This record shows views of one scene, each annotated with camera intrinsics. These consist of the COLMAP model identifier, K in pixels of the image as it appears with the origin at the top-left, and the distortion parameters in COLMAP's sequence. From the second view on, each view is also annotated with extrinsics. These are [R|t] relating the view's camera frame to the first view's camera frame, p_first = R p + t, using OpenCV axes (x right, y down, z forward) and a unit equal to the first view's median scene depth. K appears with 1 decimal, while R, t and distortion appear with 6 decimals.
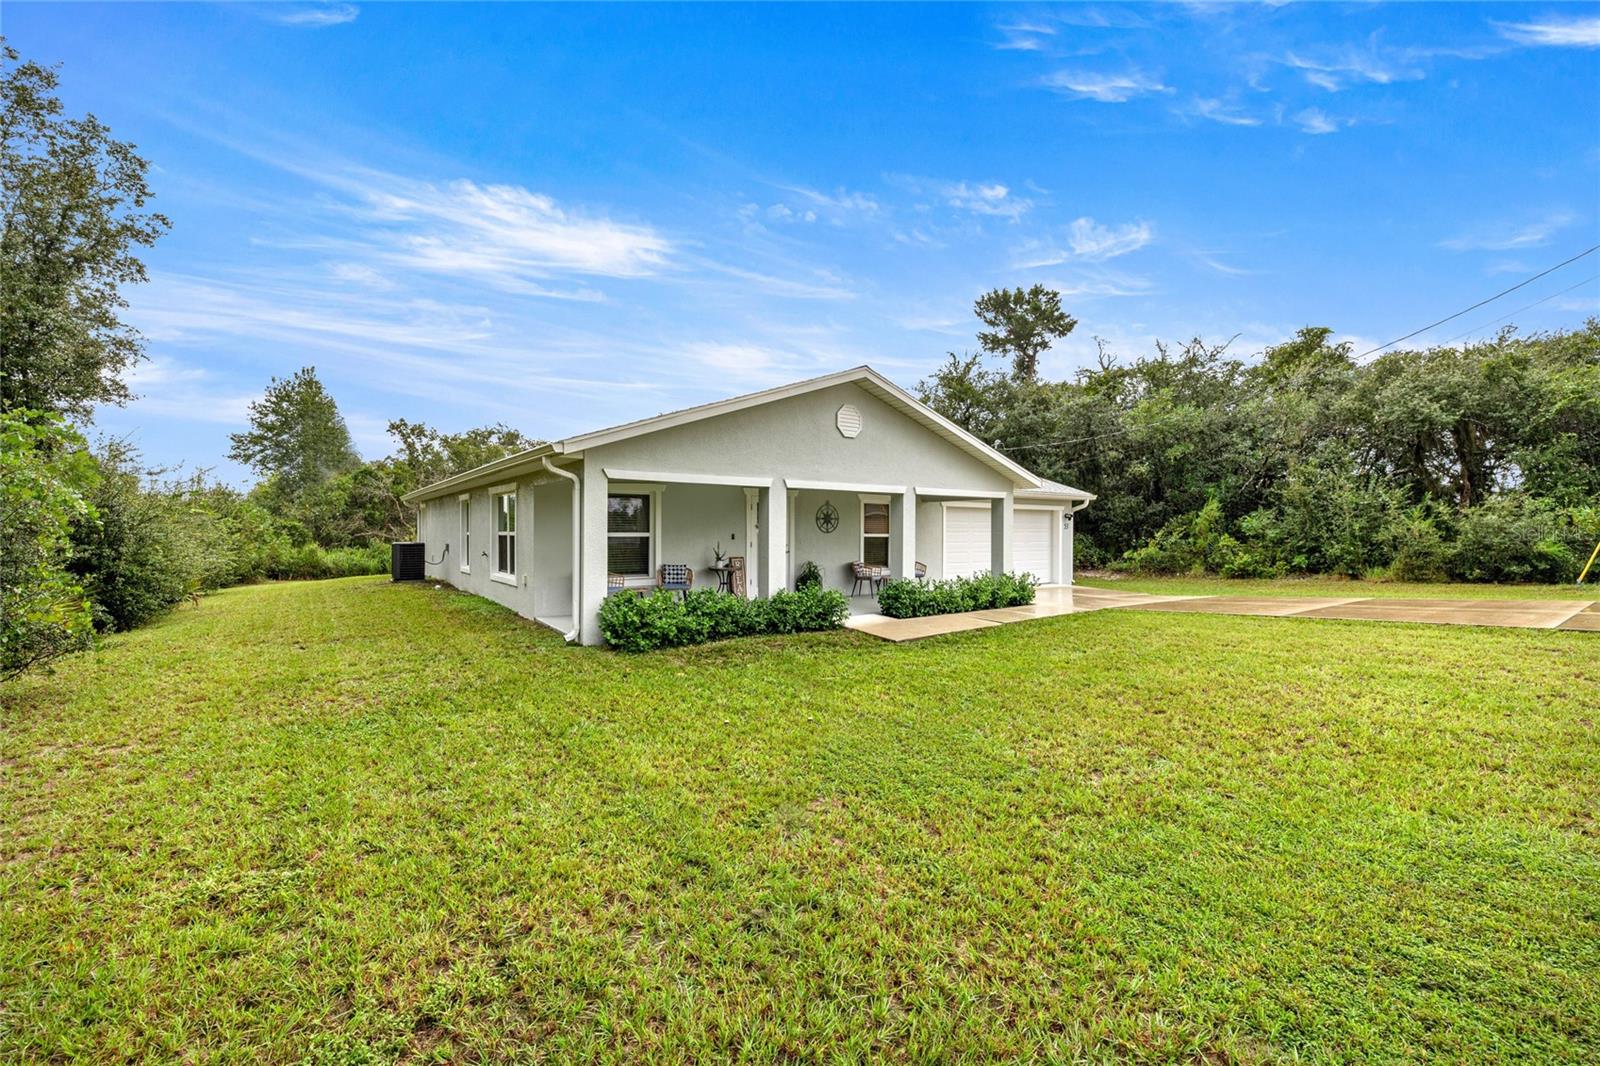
lens RADIAL K [[674.6, 0, 800.0], [0, 674.6, 533.0], [0, 0, 1]] dist [-0.000539, -0.000045]
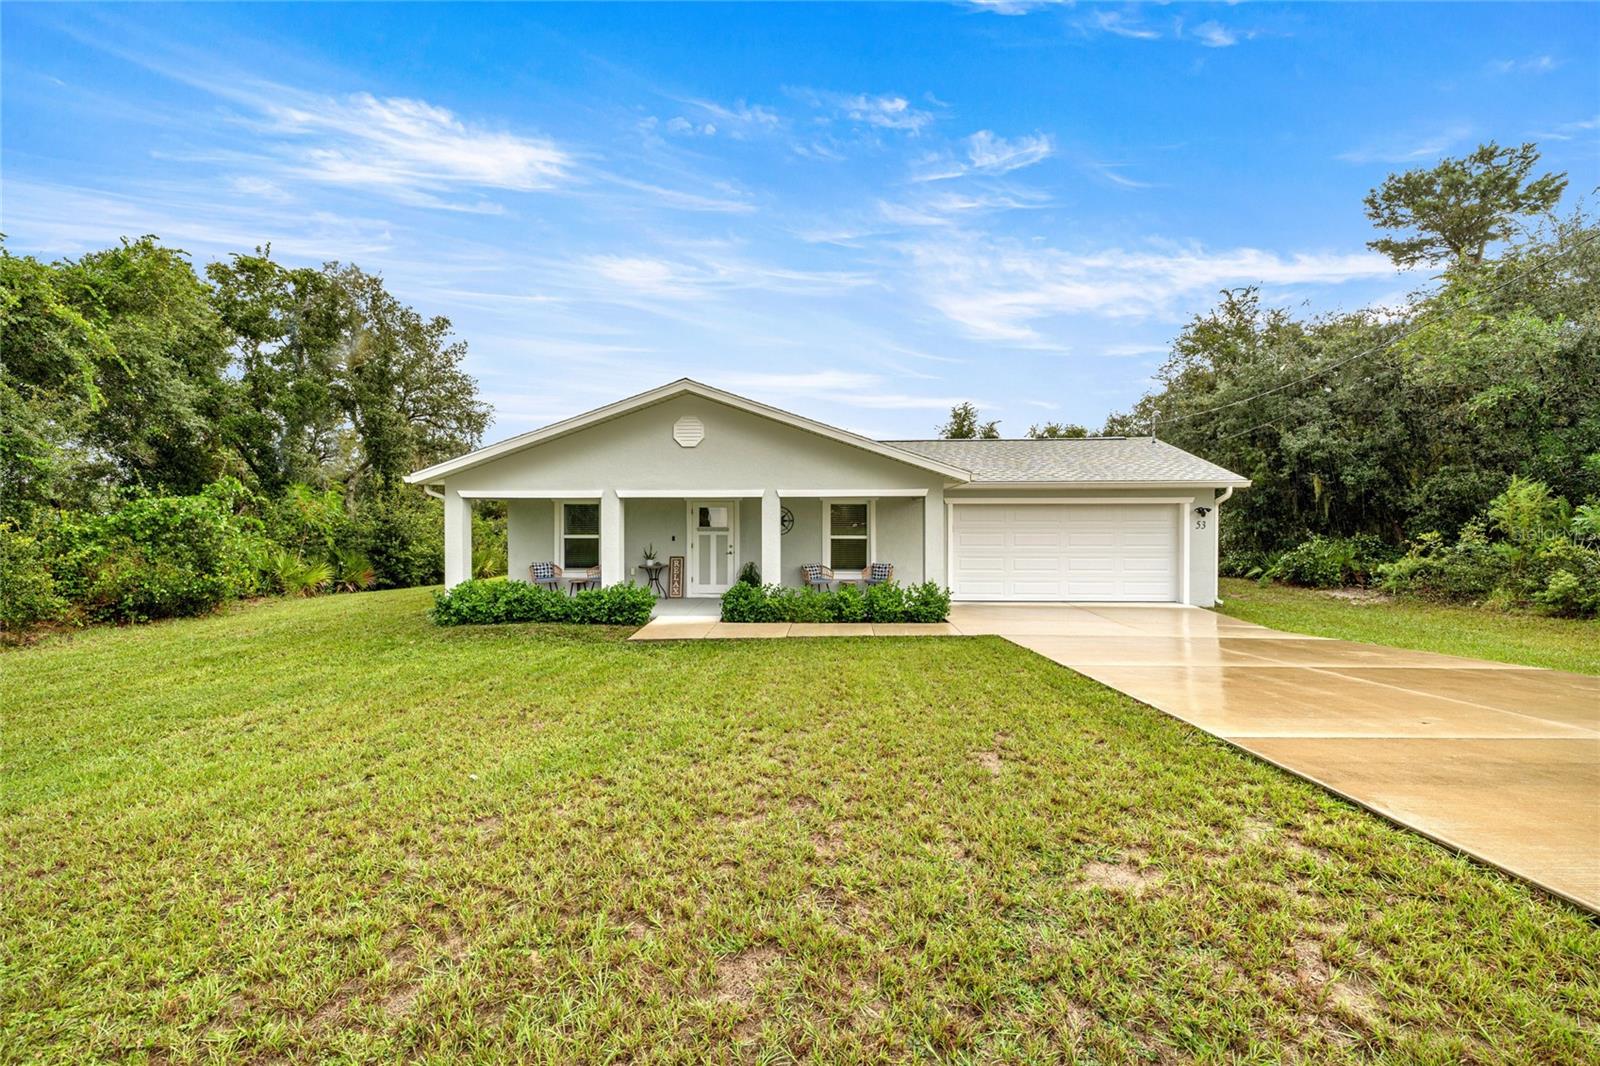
lens RADIAL K [[674.6, 0, 800.0], [0, 674.6, 533.0], [0, 0, 1]] dist [-0.000539, -0.000045]
pose [[0.763923, 0.002645, -0.645302, 0.687393], [0.002920, 0.999967, 0.007556, -0.010303], [0.645301, -0.007657, 0.763890, 0.227544]]
